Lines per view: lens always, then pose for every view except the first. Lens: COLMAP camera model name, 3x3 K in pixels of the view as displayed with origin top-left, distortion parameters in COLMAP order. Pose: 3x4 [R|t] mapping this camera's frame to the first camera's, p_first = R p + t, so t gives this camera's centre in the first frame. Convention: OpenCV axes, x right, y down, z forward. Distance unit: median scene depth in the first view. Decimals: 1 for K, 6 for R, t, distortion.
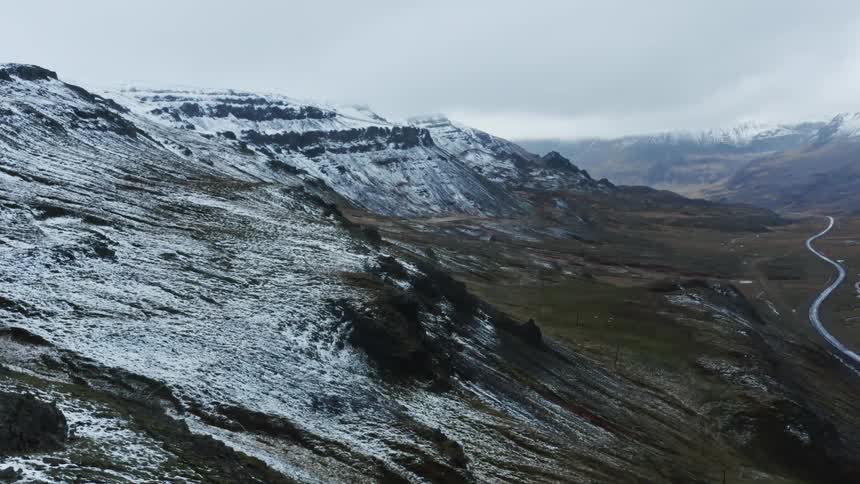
lens RADIAL K [[972.9, 0, 430.0], [0, 972.9, 242.0], [0, 0, 1]] dist [-0.166268, -0.017749]
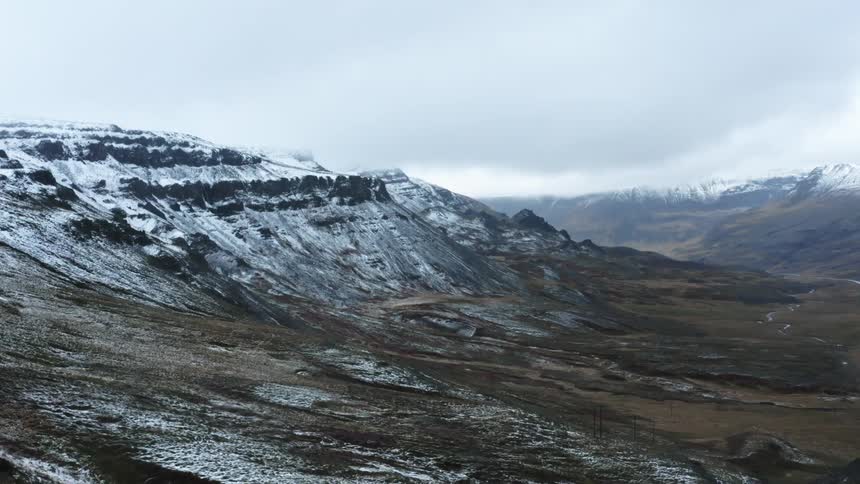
lens RADIAL K [[972.9, 0, 430.0], [0, 972.9, 242.0], [0, 0, 1]] dist [-0.166268, -0.017749]
pose [[0.998923, -0.007361, 0.045805, -0.000385], [0.010179, 0.998049, -0.061602, -0.019721], [-0.045263, 0.062002, 0.997049, 0.243848]]
